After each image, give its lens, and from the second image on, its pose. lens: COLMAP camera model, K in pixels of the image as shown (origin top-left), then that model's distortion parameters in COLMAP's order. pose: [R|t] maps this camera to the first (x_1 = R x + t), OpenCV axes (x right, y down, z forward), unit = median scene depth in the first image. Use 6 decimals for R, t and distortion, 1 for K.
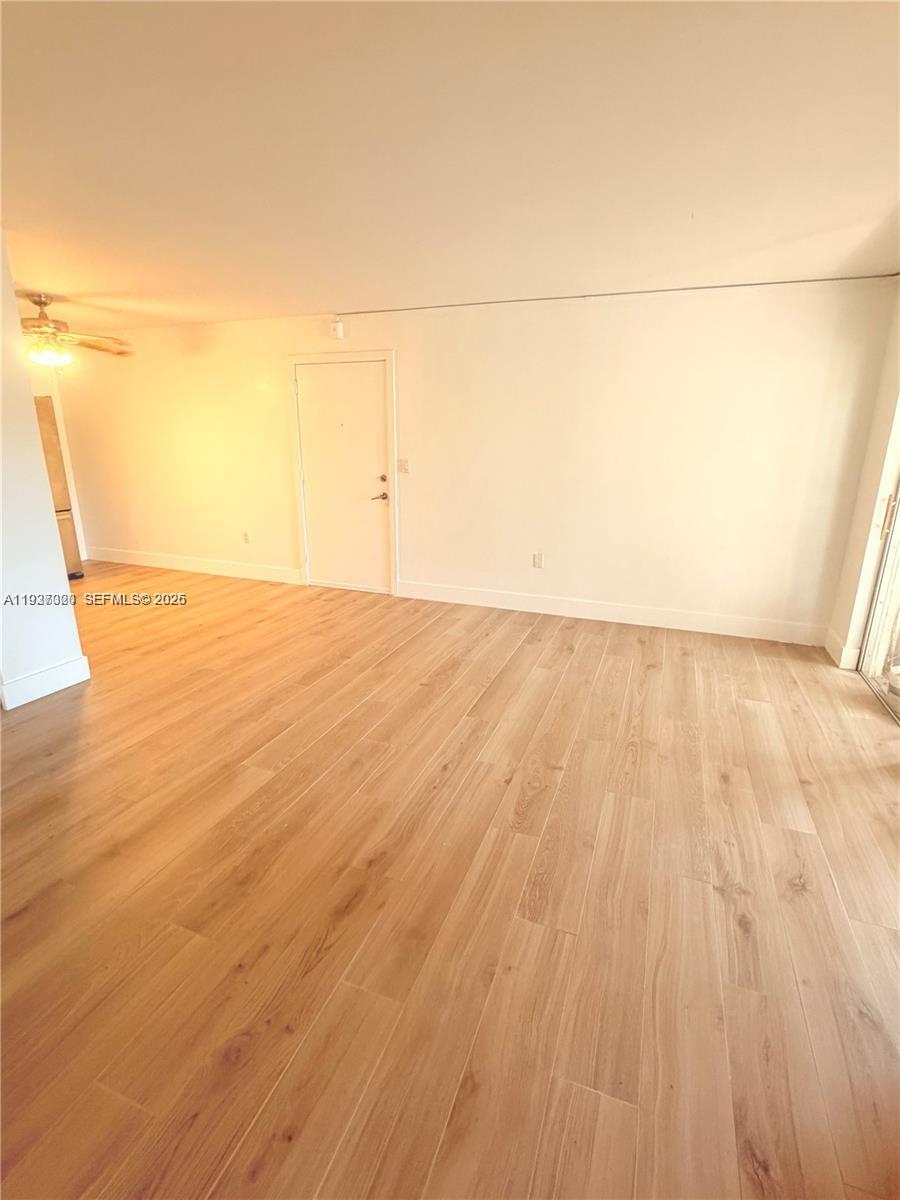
lens RADIAL K [[559.5, 0, 450.0], [0, 559.5, 600.0], [0, 0, 1]] dist [0.000174, 0.000105]
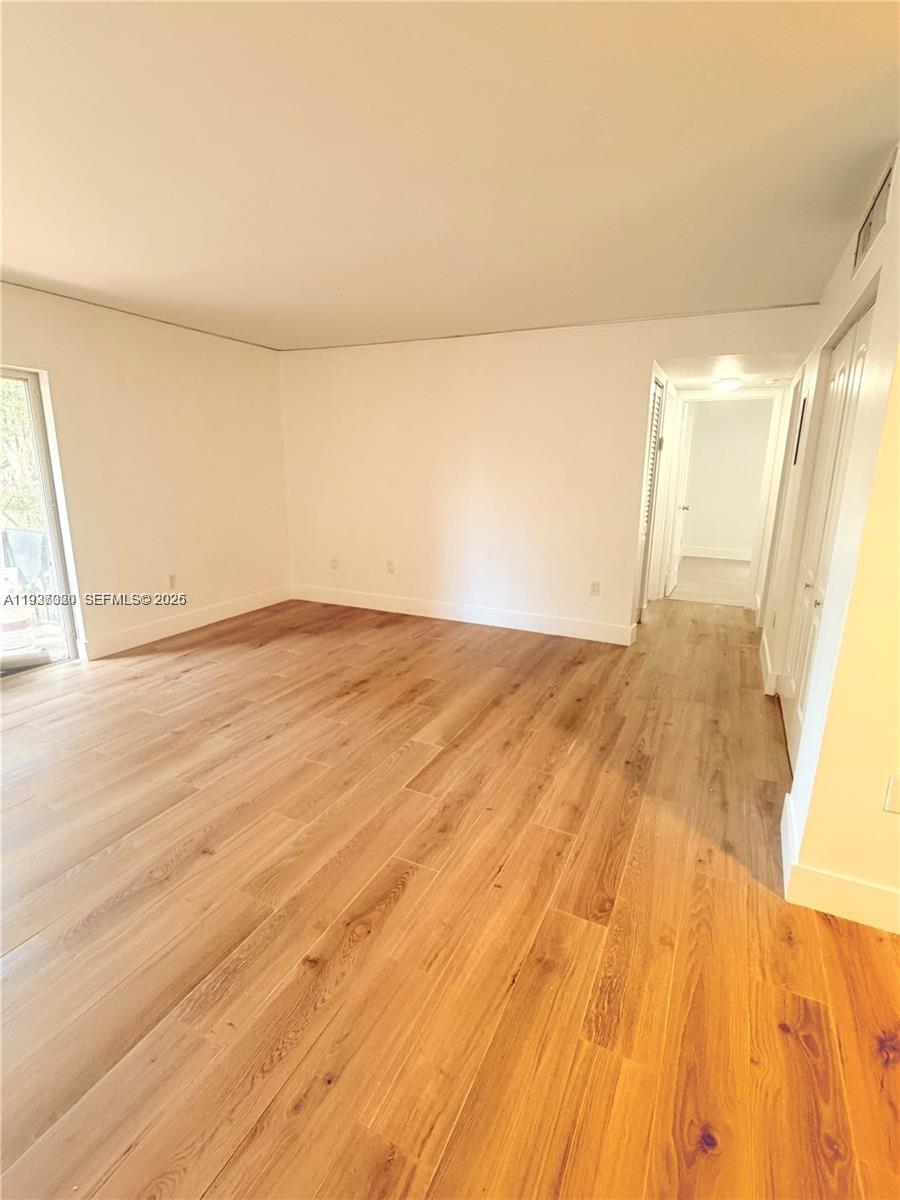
lens RADIAL K [[559.5, 0, 450.0], [0, 559.5, 600.0], [0, 0, 1]] dist [0.000174, 0.000105]
pose [[-0.995581, -0.045528, 0.082127, -0.457852], [0.001931, 0.864490, 0.502646, -0.520771], [-0.093883, 0.500584, -0.860582, 1.791340]]
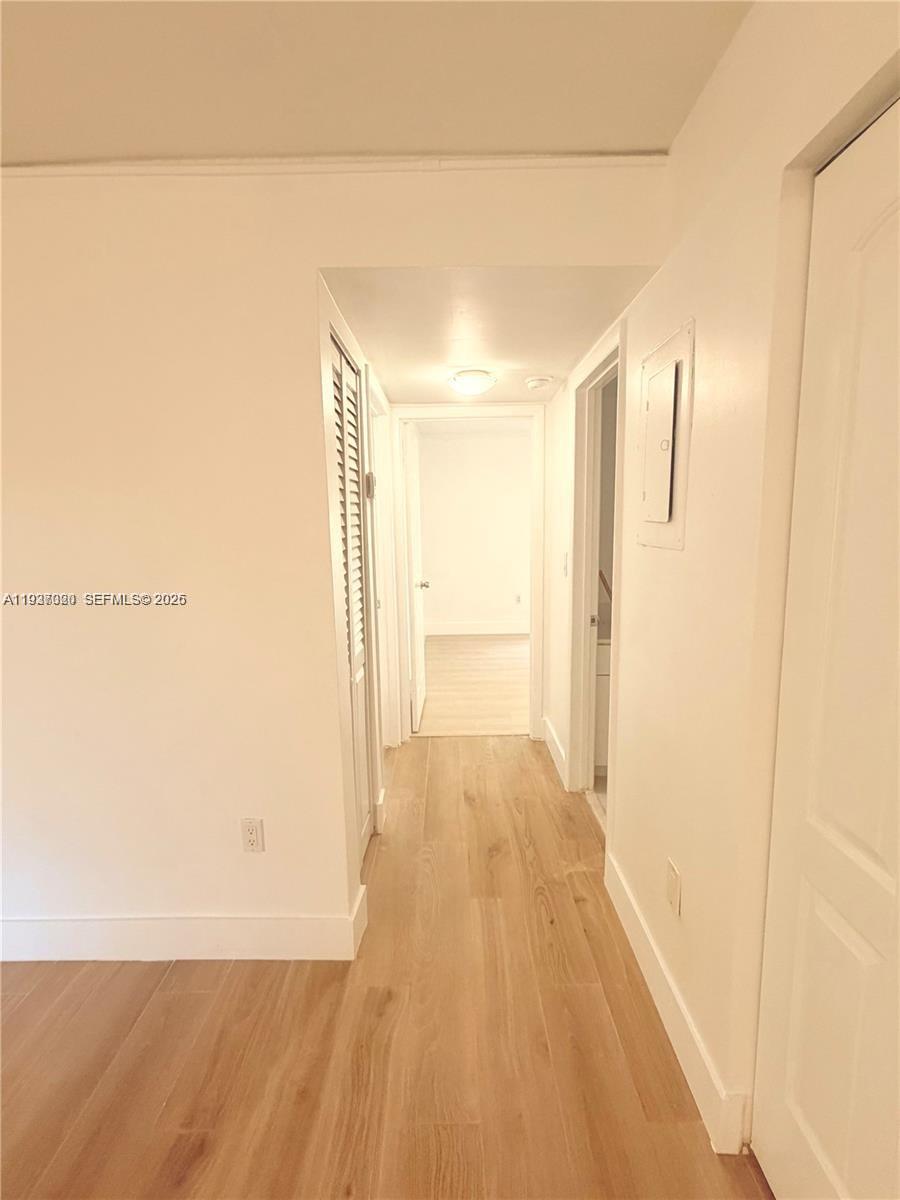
lens RADIAL K [[559.5, 0, 450.0], [0, 559.5, 600.0], [0, 0, 1]] dist [0.000174, 0.000105]
pose [[-0.933562, 0.055532, -0.354087, -0.760253], [-0.095736, 0.913393, 0.395661, -0.244967], [0.345392, 0.403273, -0.847393, 0.789702]]
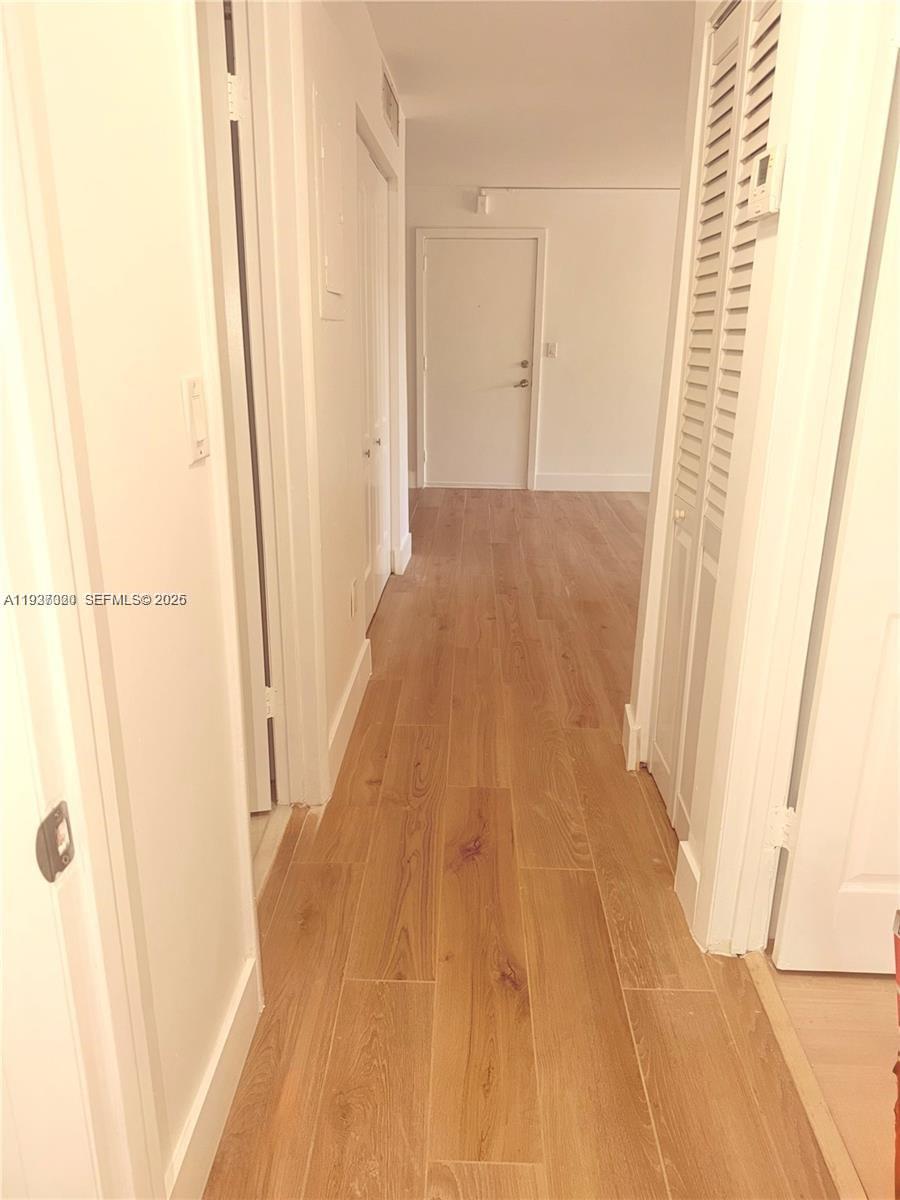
lens RADIAL K [[838.5, 0, 450.0], [0, 838.5, 600.0], [0, 0, 1]] dist [0.048350, -0.001310]
pose [[0.943292, -0.104855, 0.314970, -1.410692], [0.096179, 0.994434, 0.043010, 0.211688], [-0.317727, -0.010277, 0.948127, -0.635886]]
